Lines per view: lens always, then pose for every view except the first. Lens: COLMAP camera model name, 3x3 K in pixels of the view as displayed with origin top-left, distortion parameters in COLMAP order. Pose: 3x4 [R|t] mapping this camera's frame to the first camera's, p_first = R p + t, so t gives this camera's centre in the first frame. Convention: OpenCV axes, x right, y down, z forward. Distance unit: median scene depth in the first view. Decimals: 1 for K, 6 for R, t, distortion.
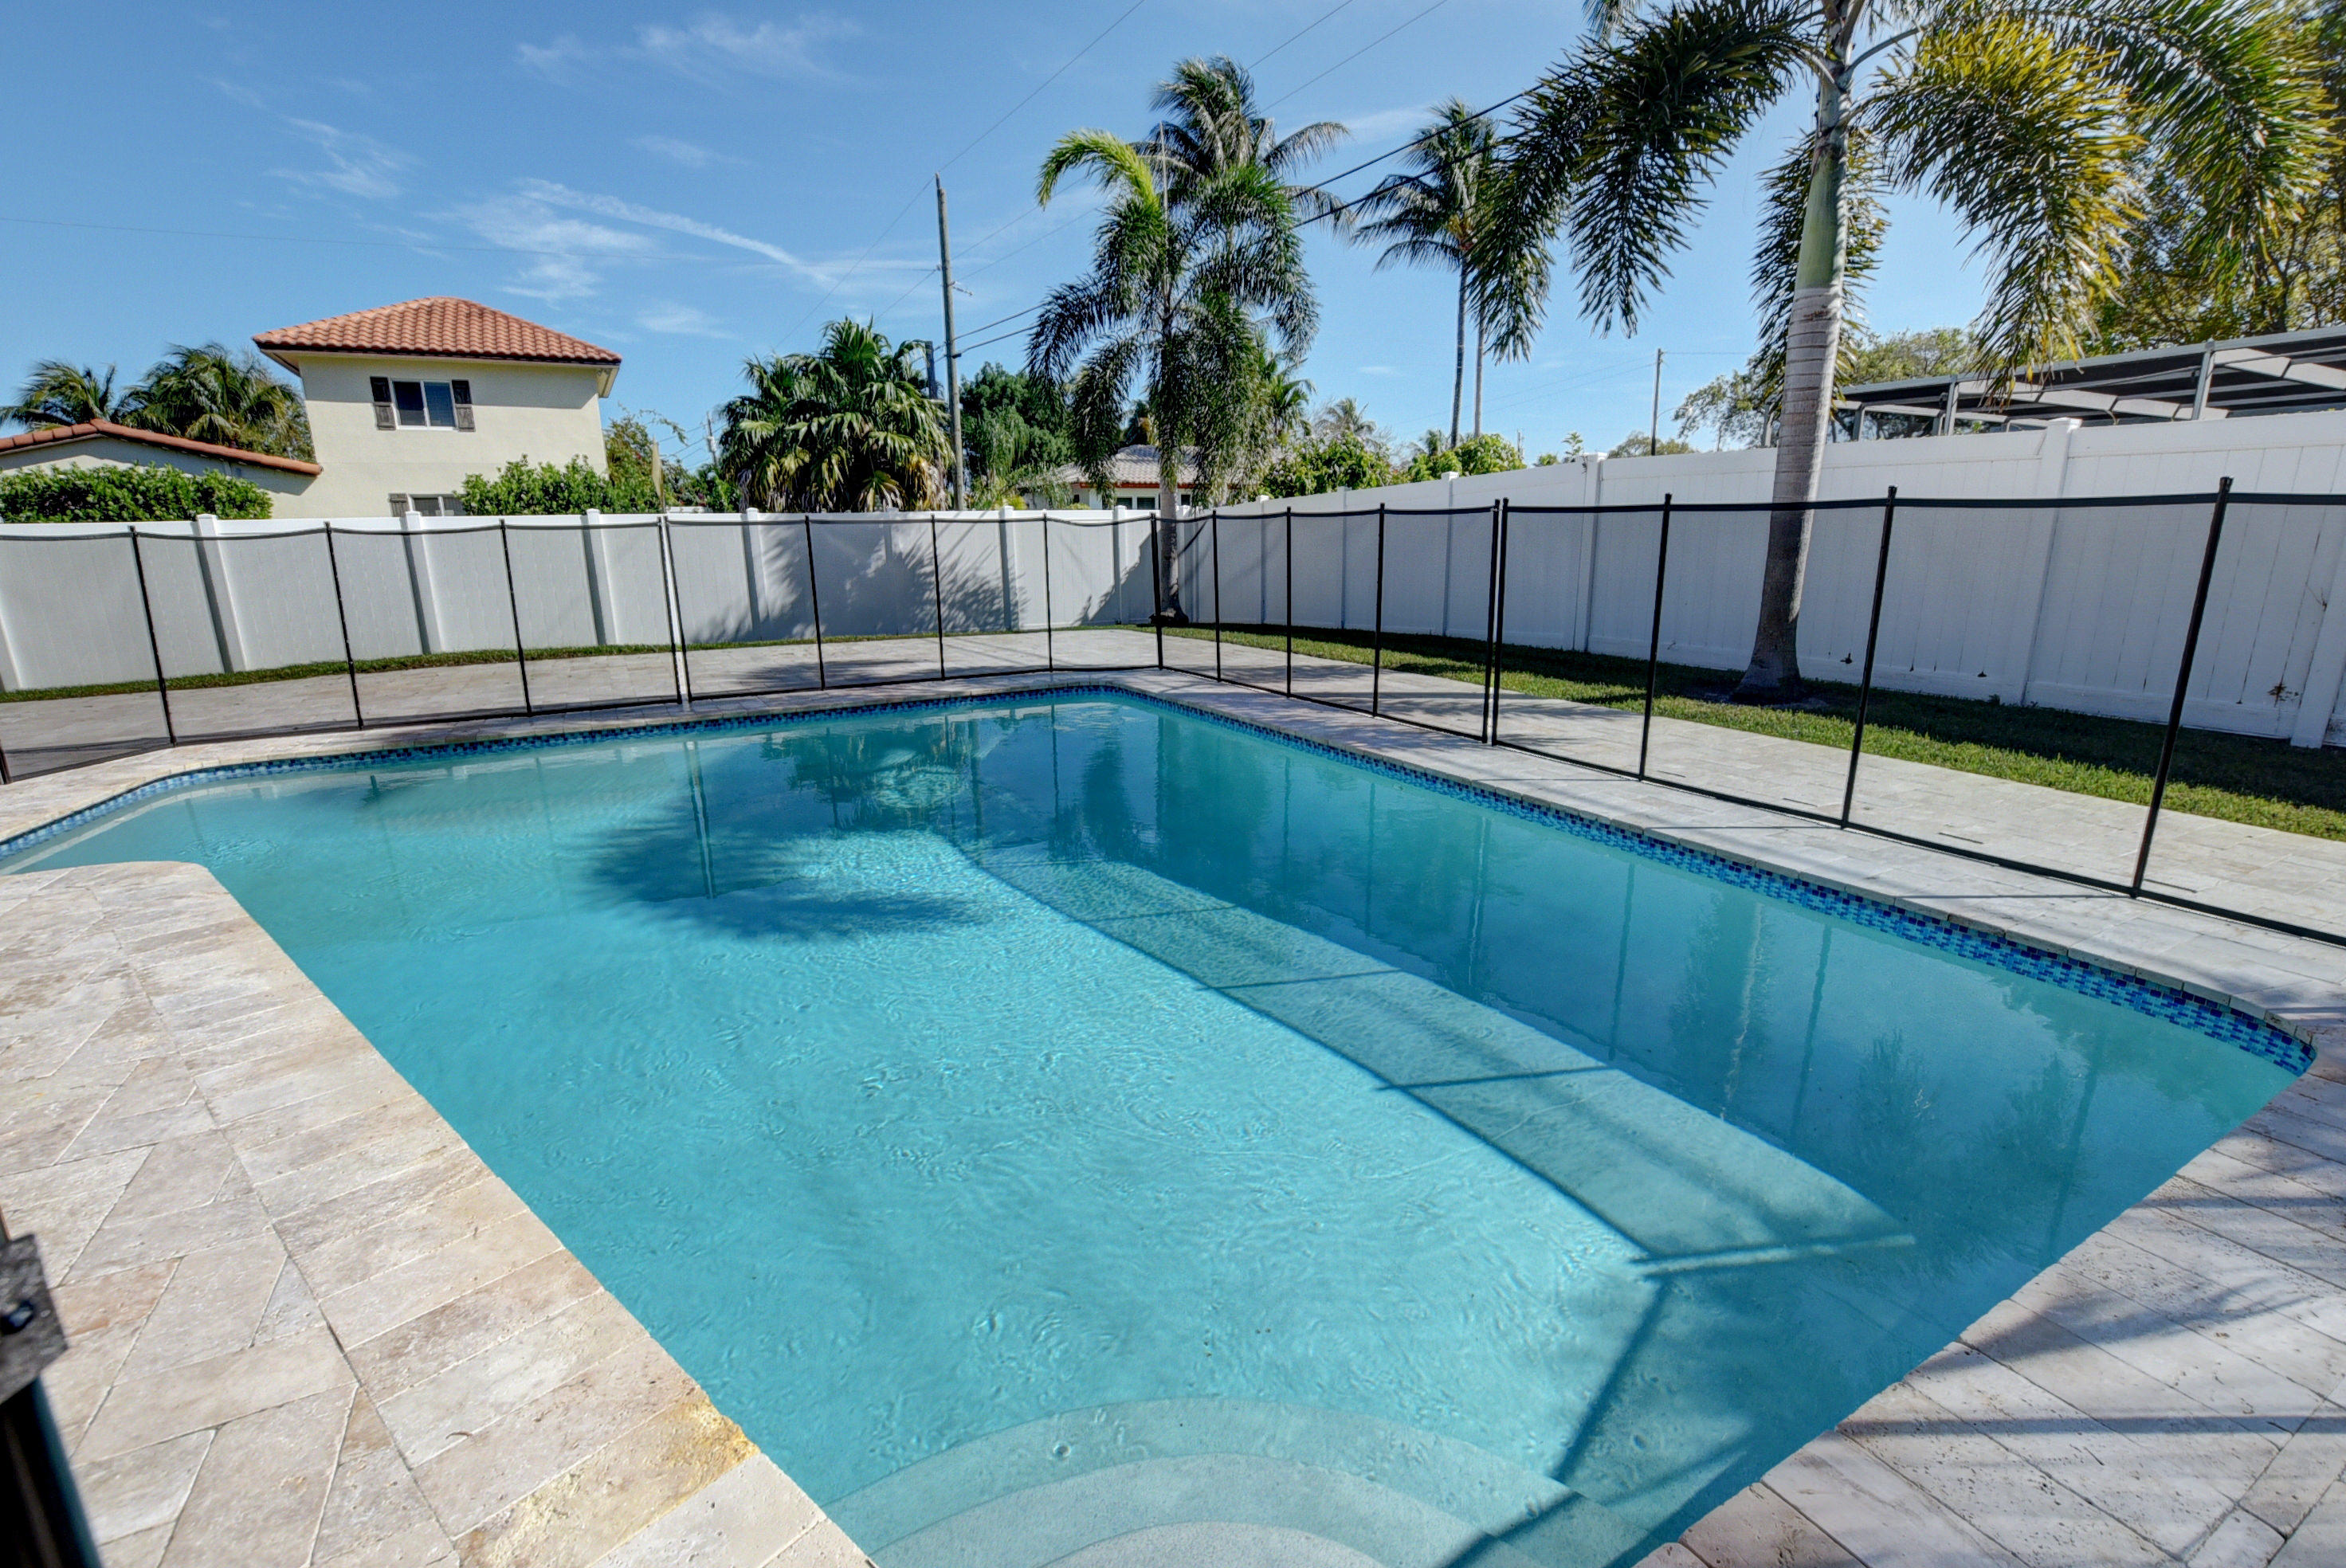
lens RADIAL K [[1043.0, 0, 1175.3], [0, 1043.0, 790.4], [0, 0, 1]] dist [-0.024719, 0.000048]
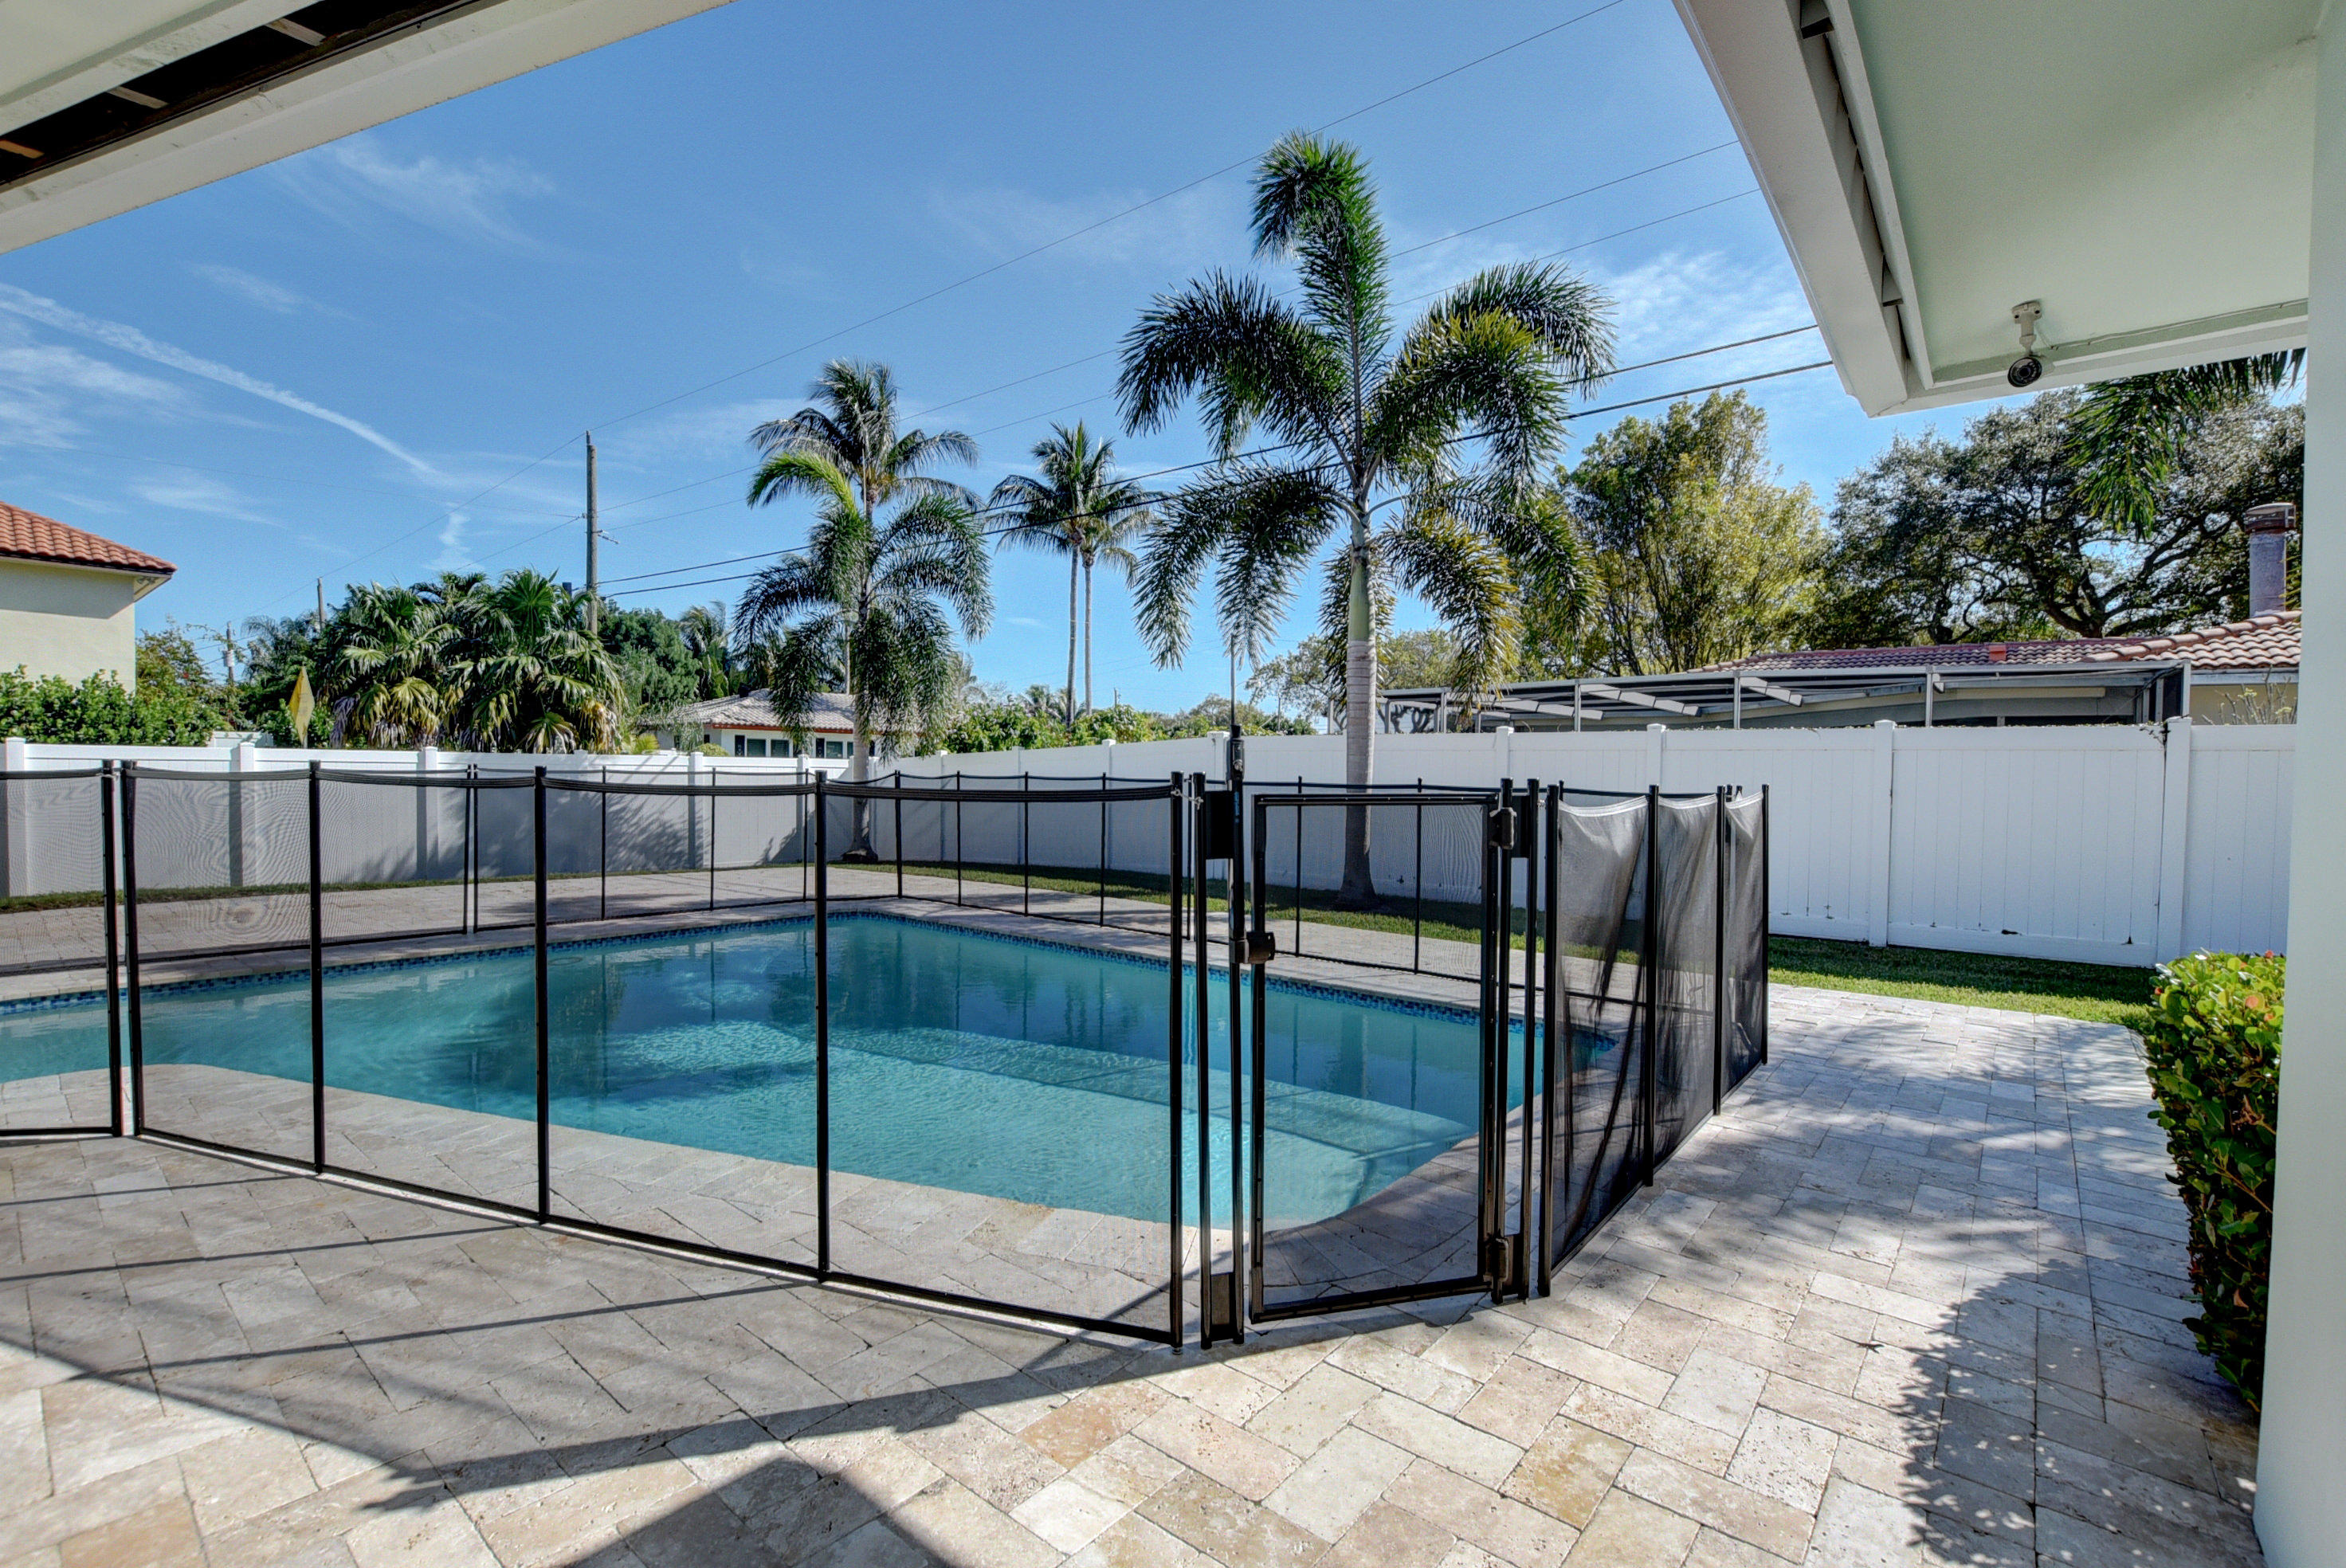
lens RADIAL K [[1034.1, 0, 1185.2], [0, 1034.1, 791.6], [0, 0, 1]] dist [-0.031731, 0.000542]
pose [[0.929890, 0.018500, 0.367373, -0.090991], [0.064705, 0.974935, -0.212875, 0.022116], [-0.362103, 0.221721, 0.905385, -0.126369]]
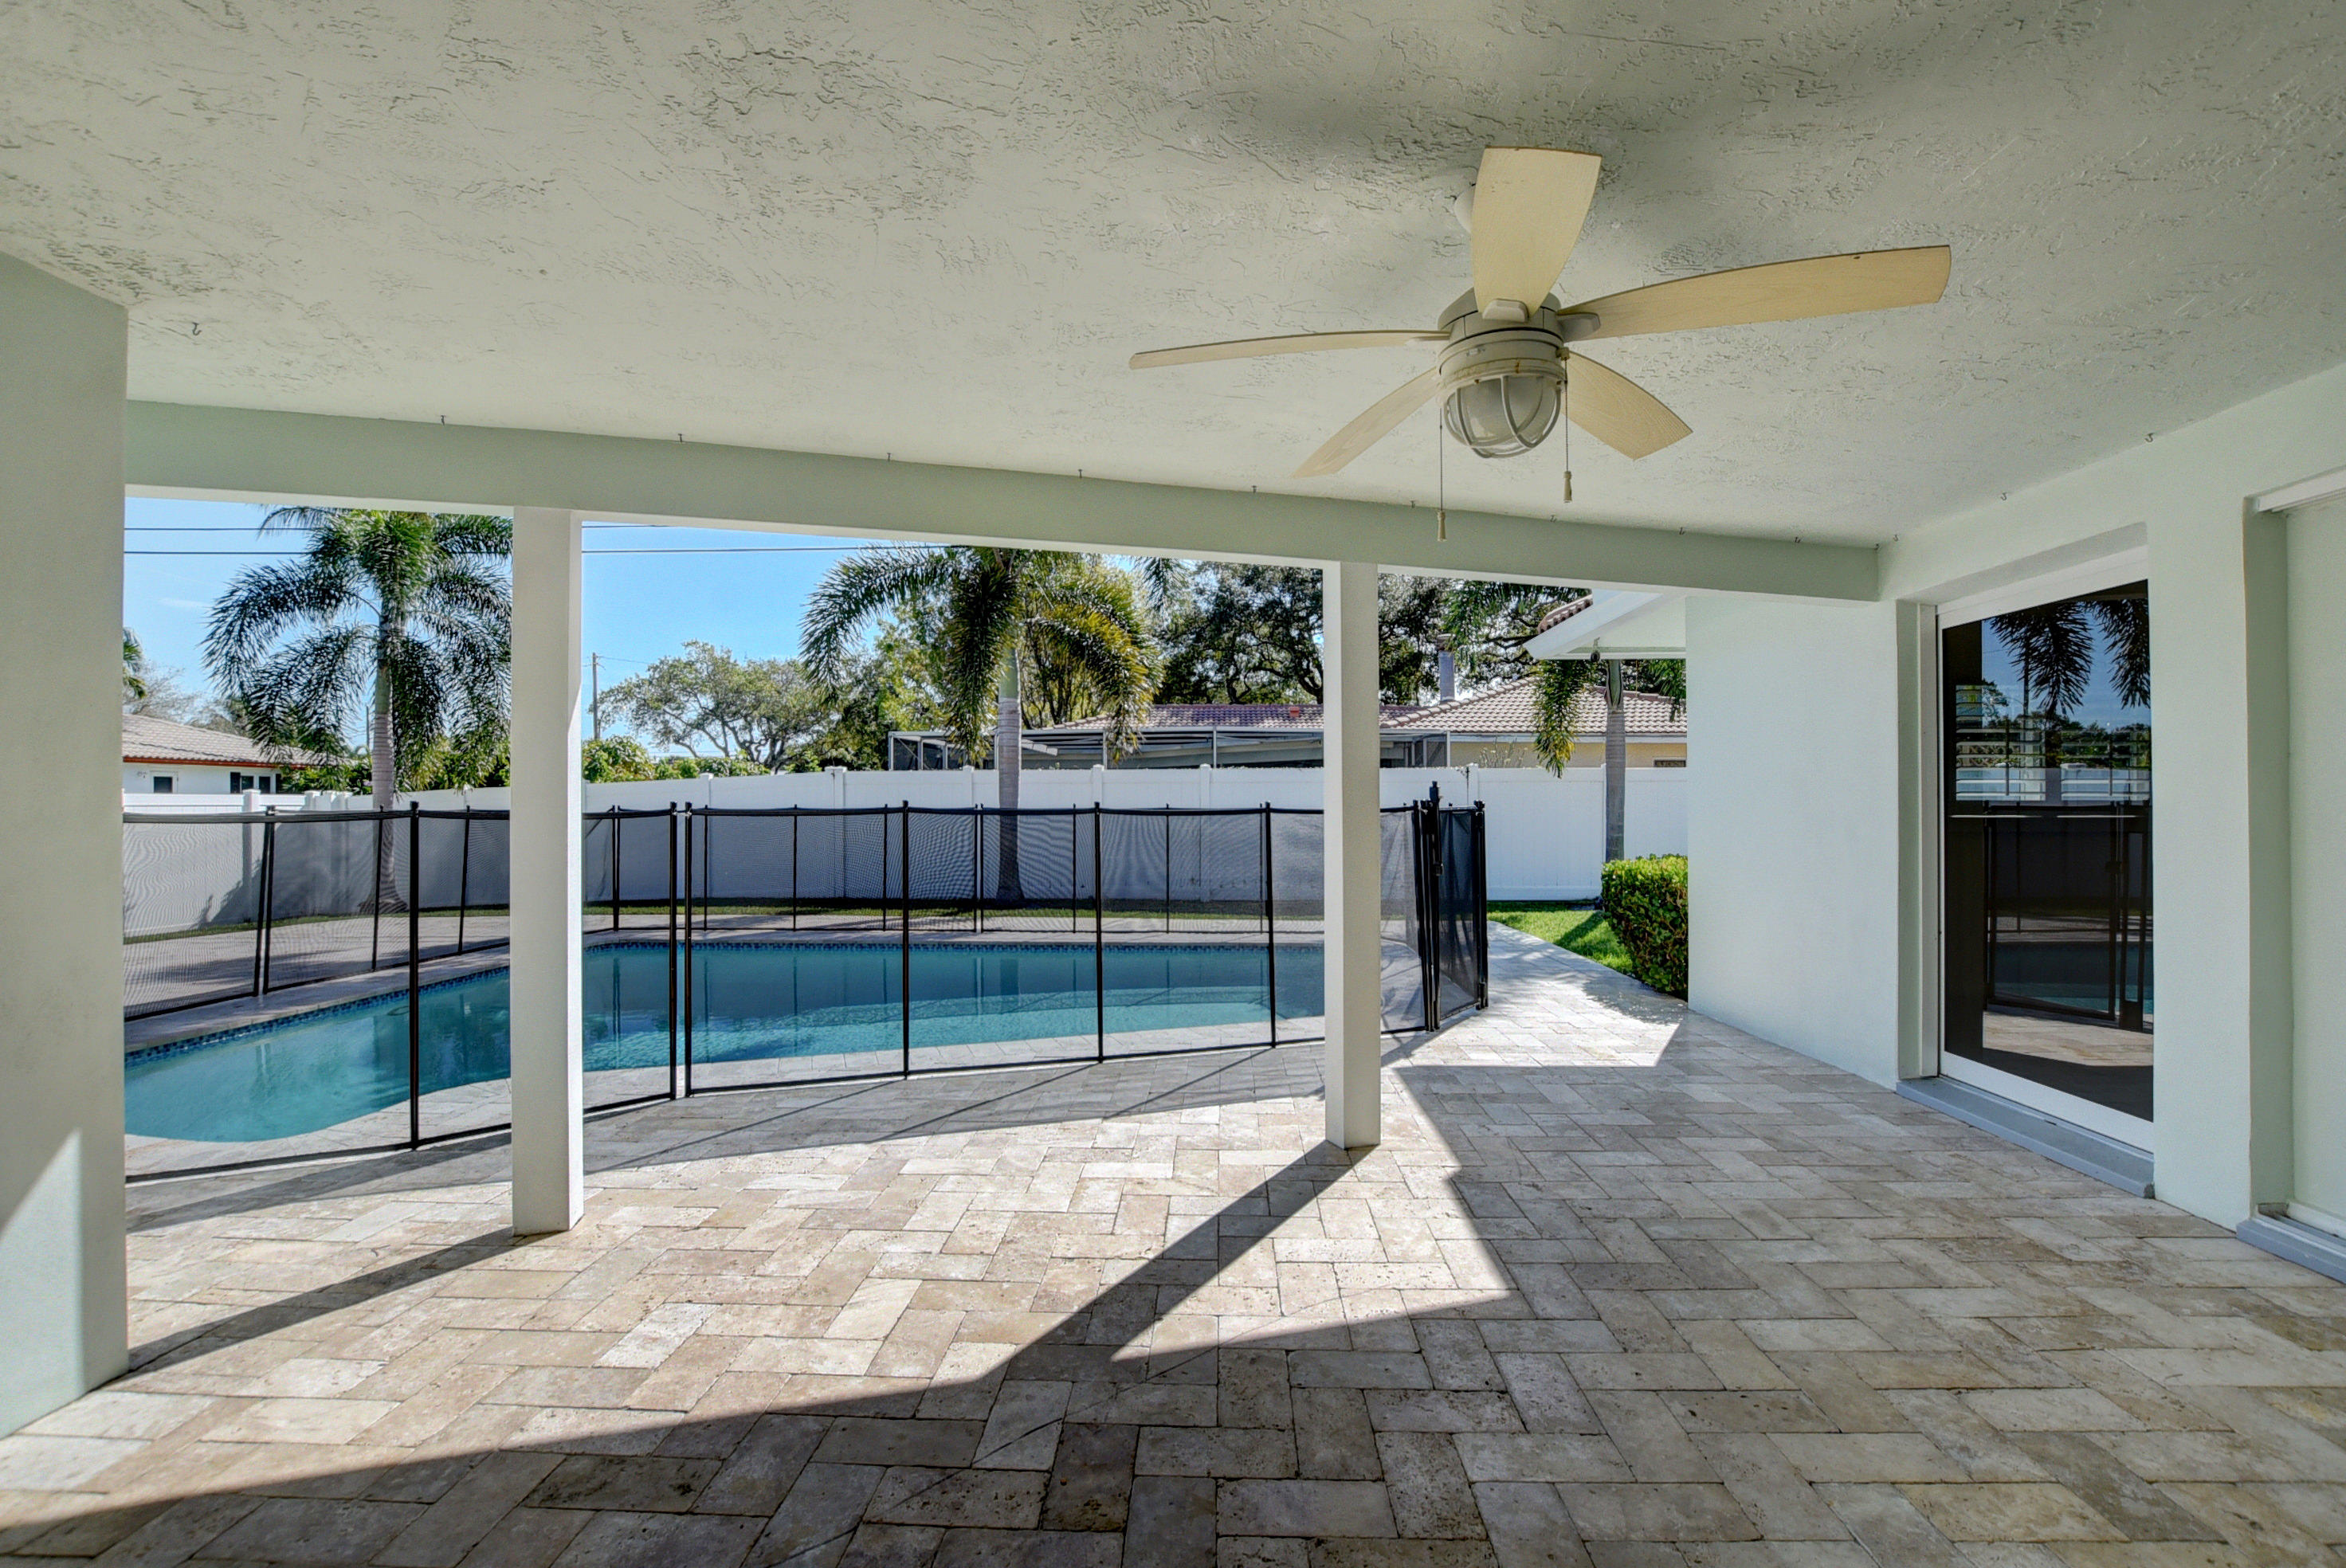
lens RADIAL K [[1043.0, 0, 1175.3], [0, 1043.0, 790.4], [0, 0, 1]] dist [-0.024719, 0.000048]
pose [[0.517058, 0.022251, 0.855661, -0.439602], [0.205664, 0.967147, -0.149429, 0.022881], [-0.830875, 0.253242, 0.495495, -0.103105]]
